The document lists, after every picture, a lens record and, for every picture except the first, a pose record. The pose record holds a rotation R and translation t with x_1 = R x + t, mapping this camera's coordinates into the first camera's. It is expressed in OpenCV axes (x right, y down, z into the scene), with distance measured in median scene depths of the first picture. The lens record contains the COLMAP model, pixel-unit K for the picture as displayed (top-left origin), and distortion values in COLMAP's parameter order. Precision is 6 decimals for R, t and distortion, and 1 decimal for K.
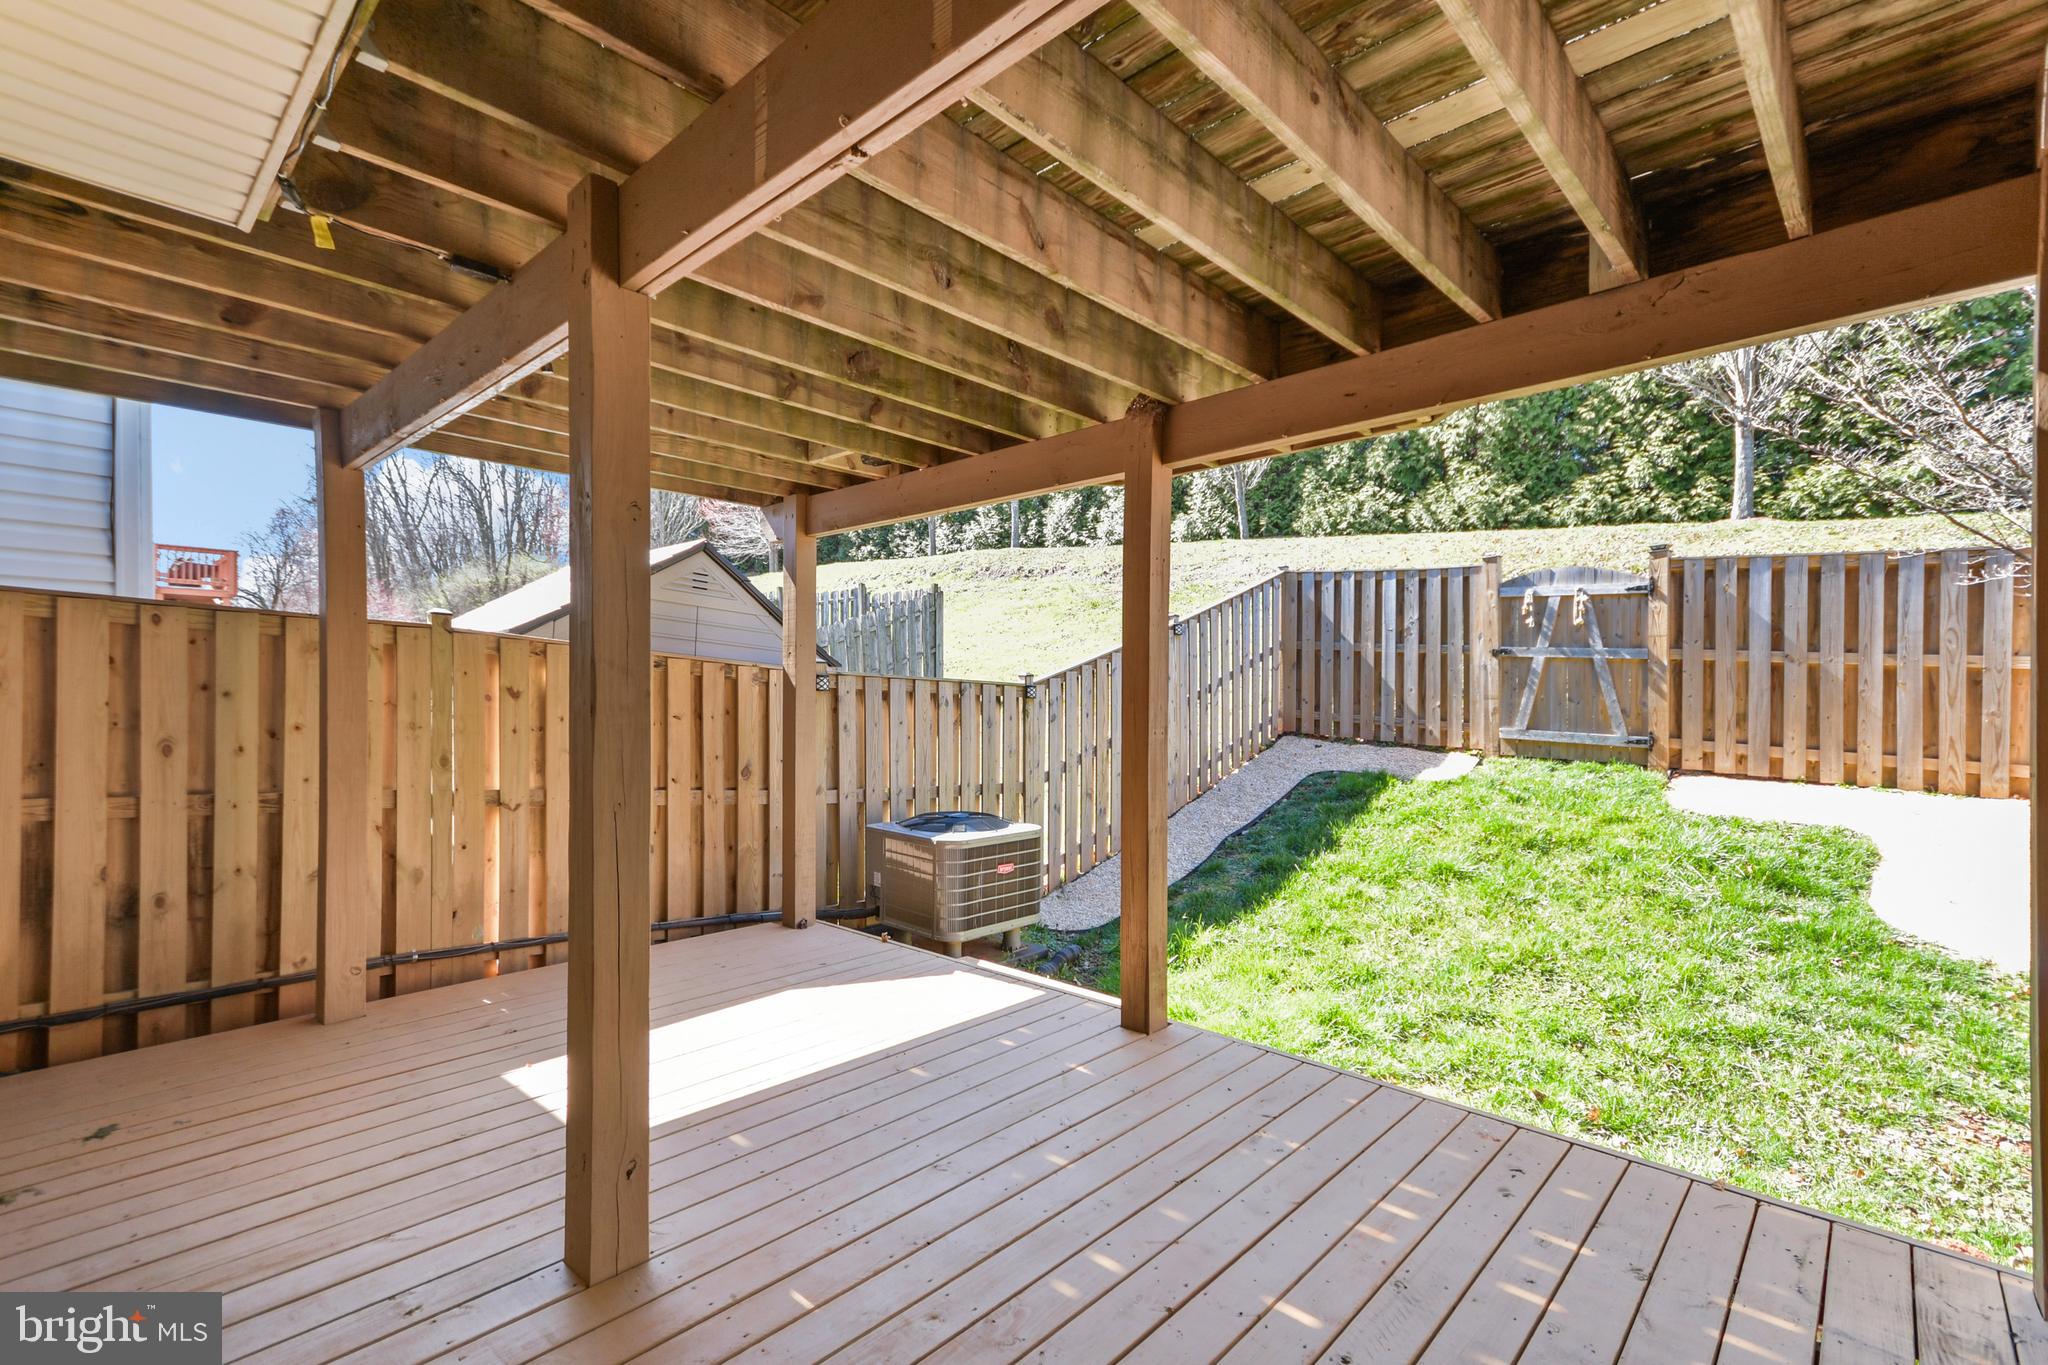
lens RADIAL K [[916.7, 0, 1032.5], [0, 916.7, 688.9], [0, 0, 1]] dist [0.015351, -0.000729]
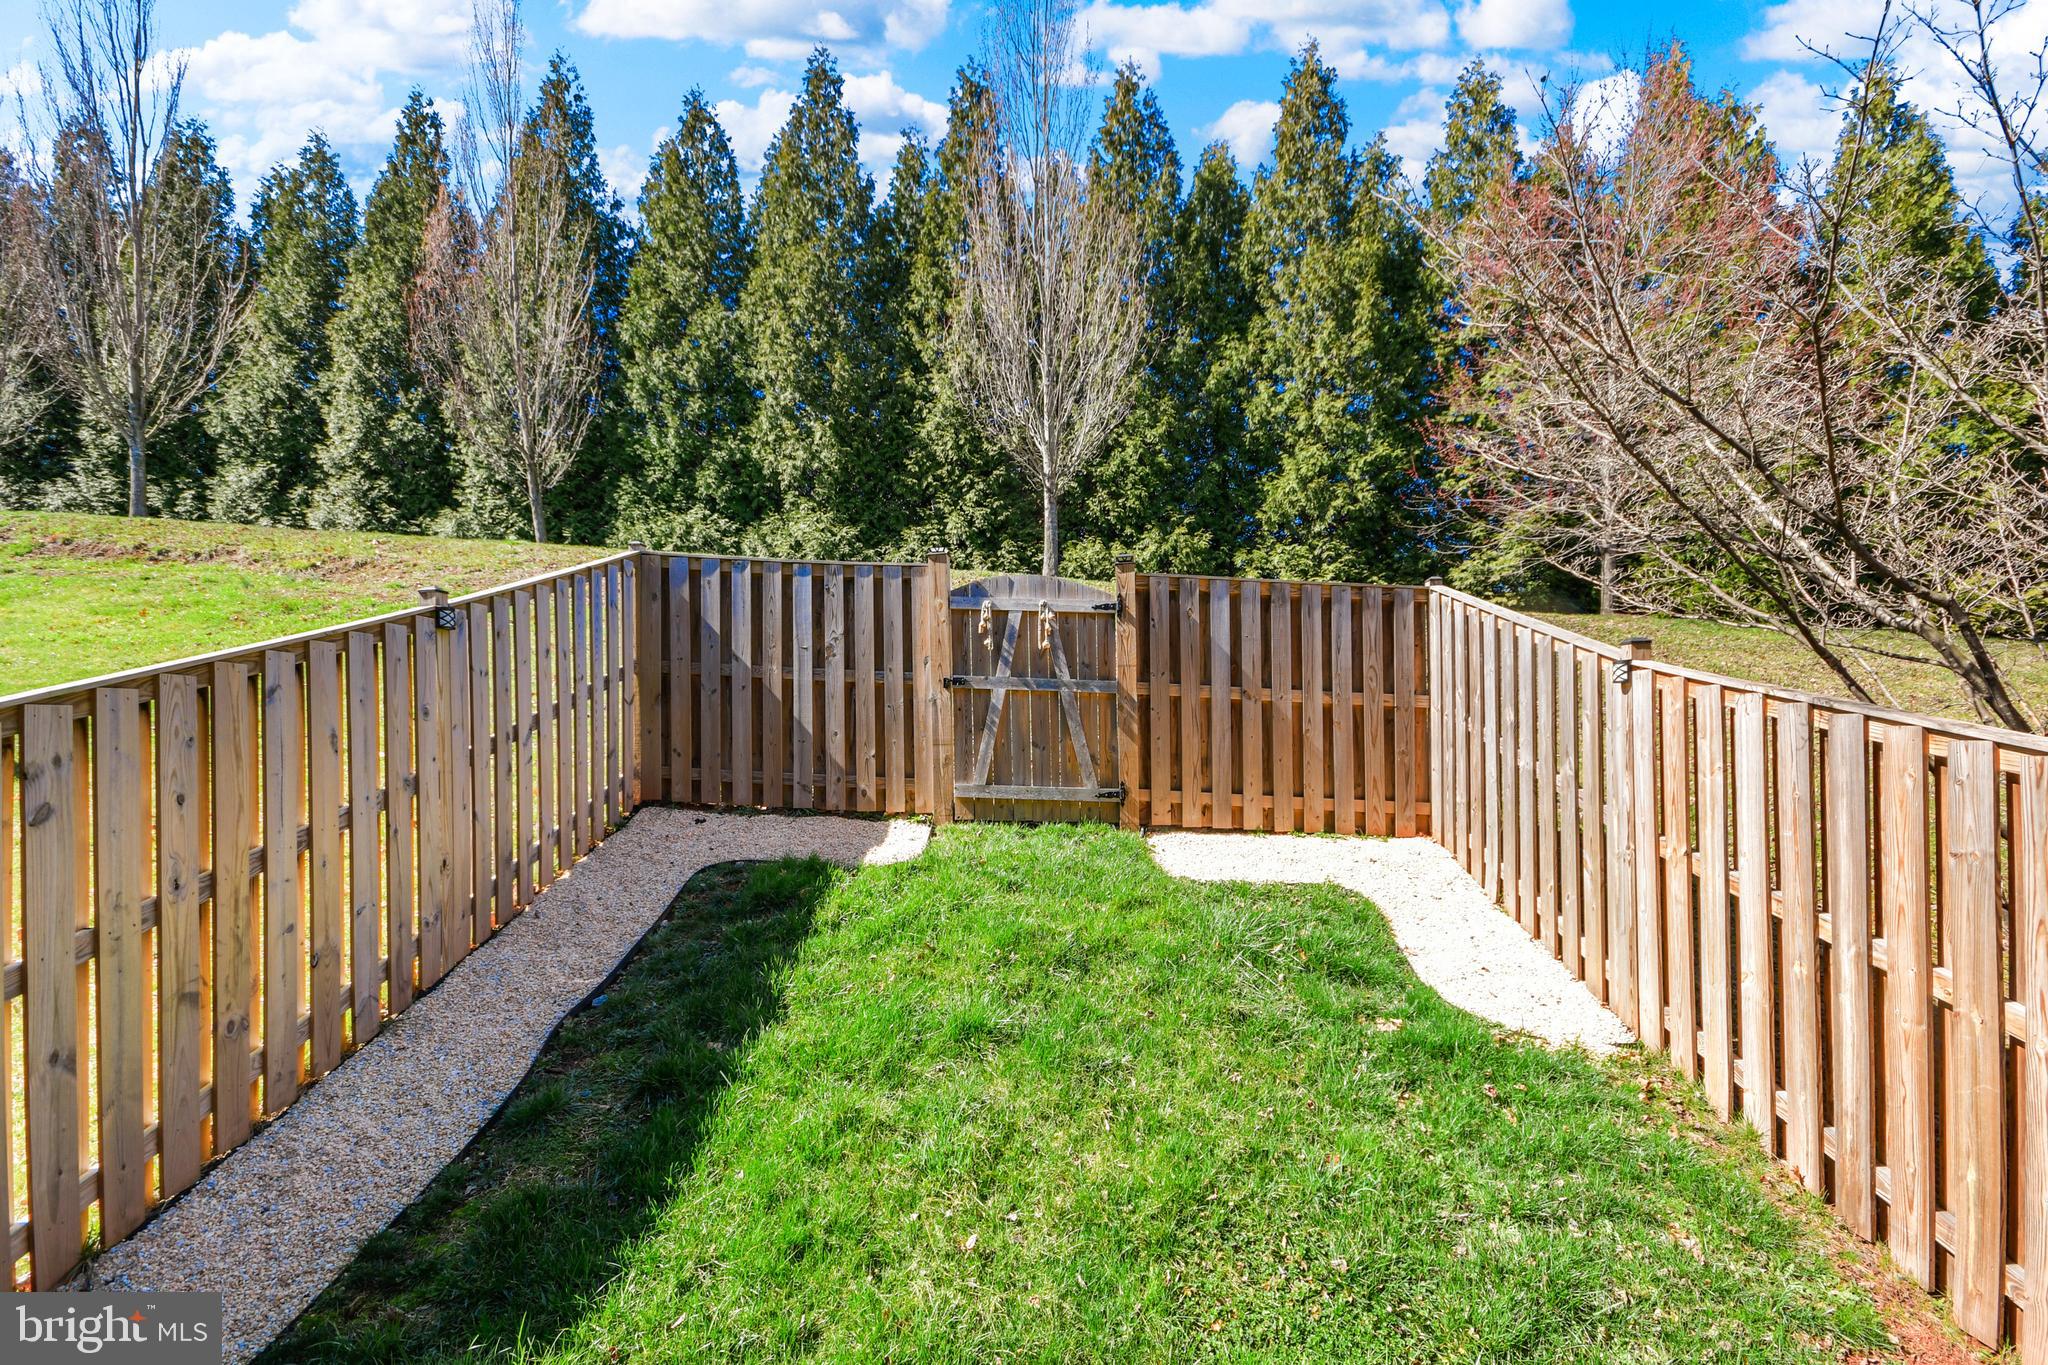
lens RADIAL K [[916.7, 0, 1032.3], [0, 916.7, 736.4], [0, 0, 1]] dist [0.015351, -0.000729]
pose [[0.749213, -0.007344, 0.662289, 0.059934], [0.008857, 0.999960, 0.001069, 0.003682], [-0.662270, 0.005065, 0.749248, 0.383537]]
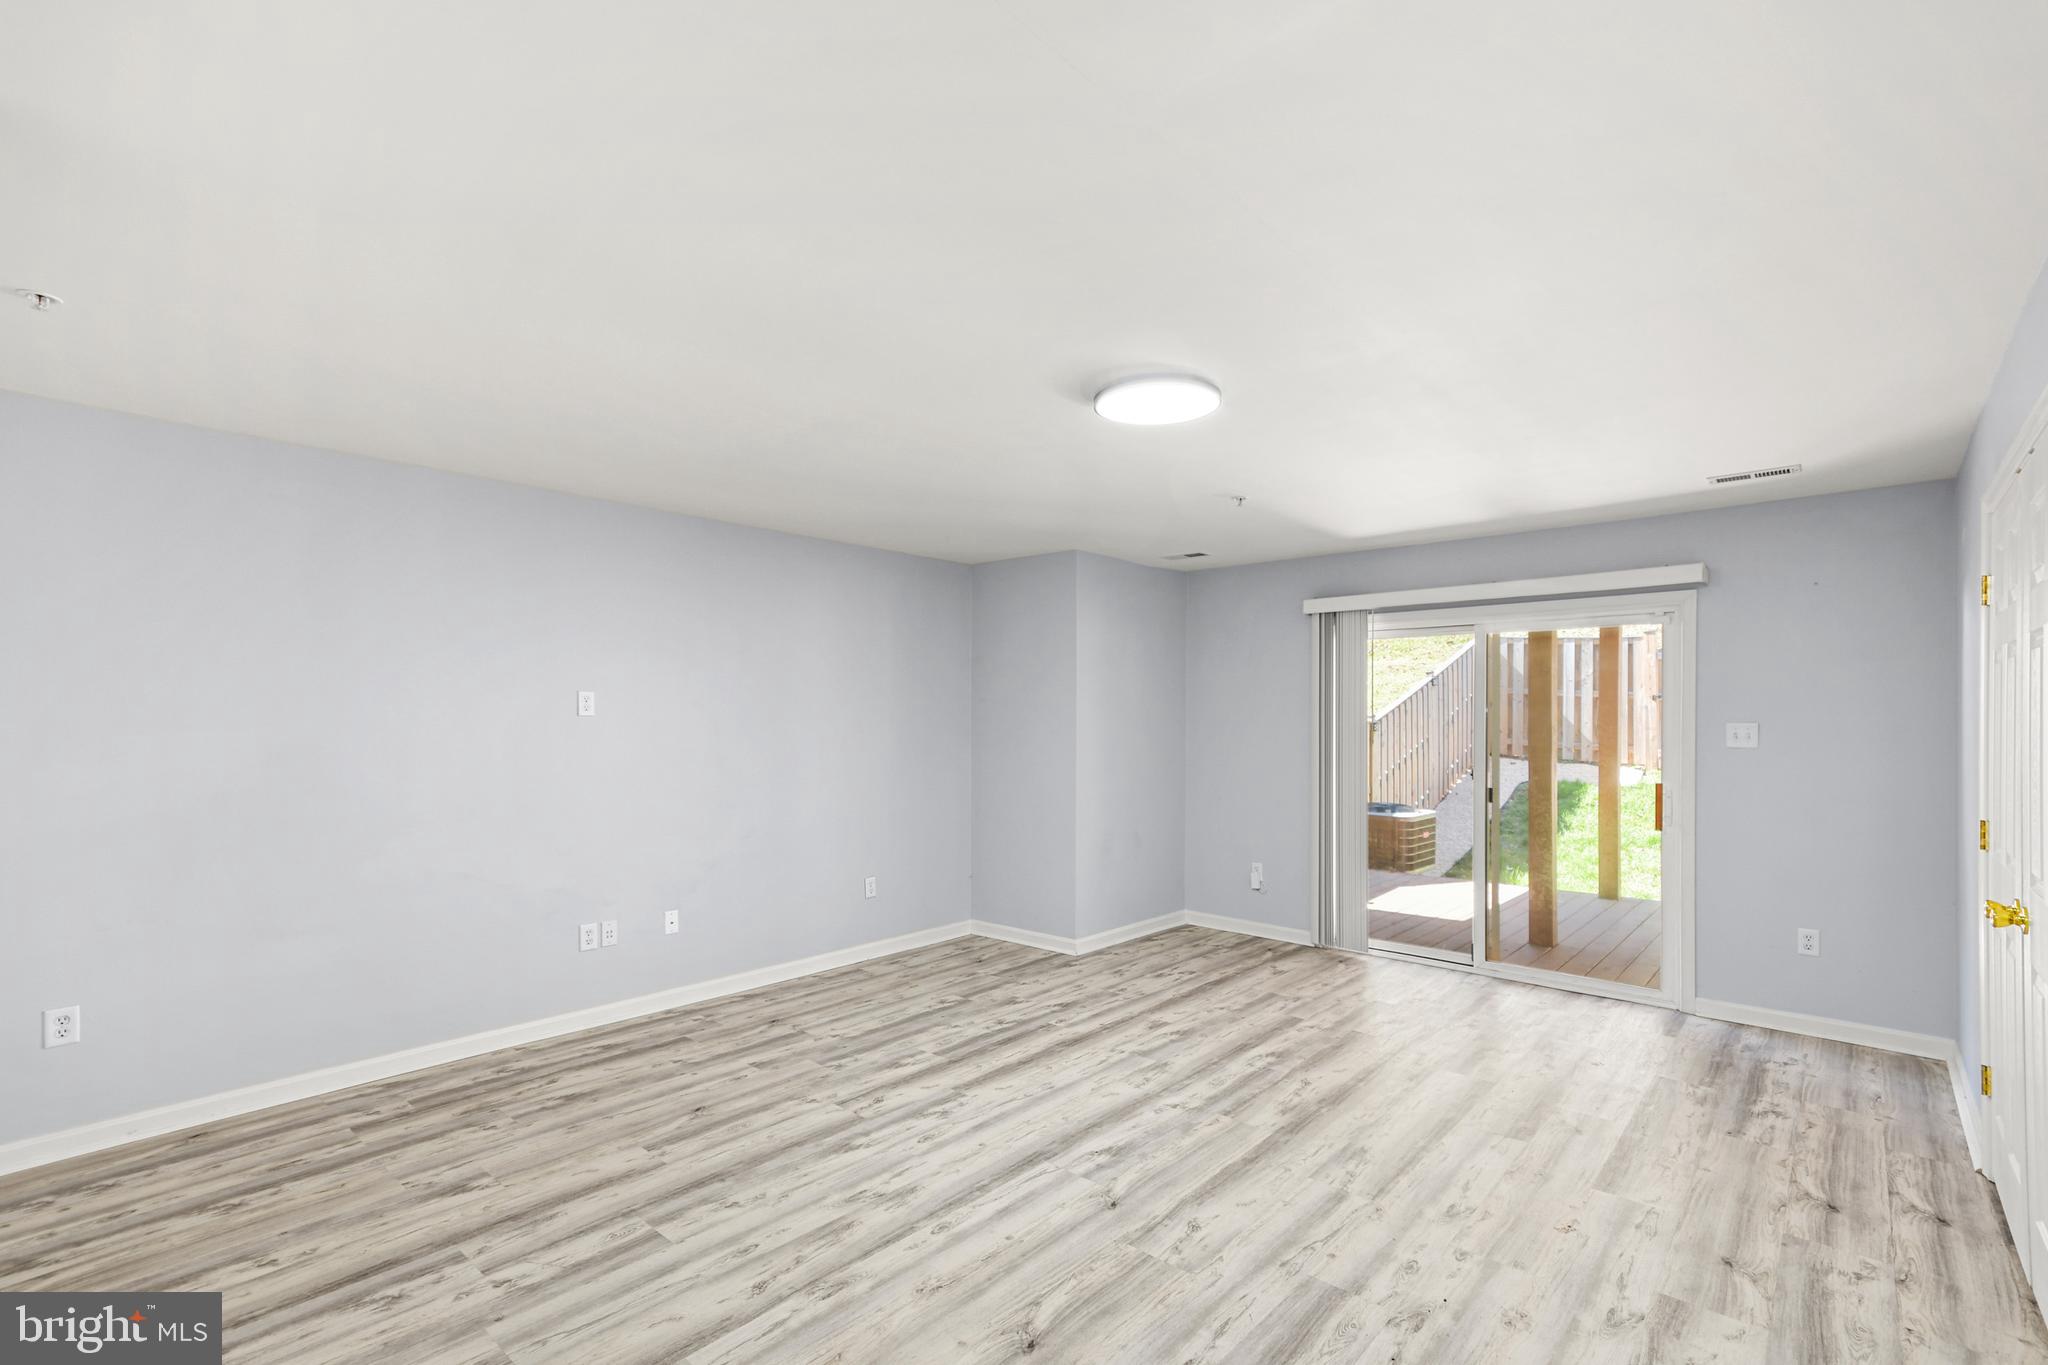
lens RADIAL K [[916.7, 0, 1038.2], [0, 916.7, 721.3], [0, 0, 1]] dist [0.015351, -0.000729]
pose [[0.999924, -0.002932, 0.012004, -0.459338], [0.002804, 0.999939, 0.010637, -0.019547], [-0.012034, -0.010603, 0.999871, -0.413415]]
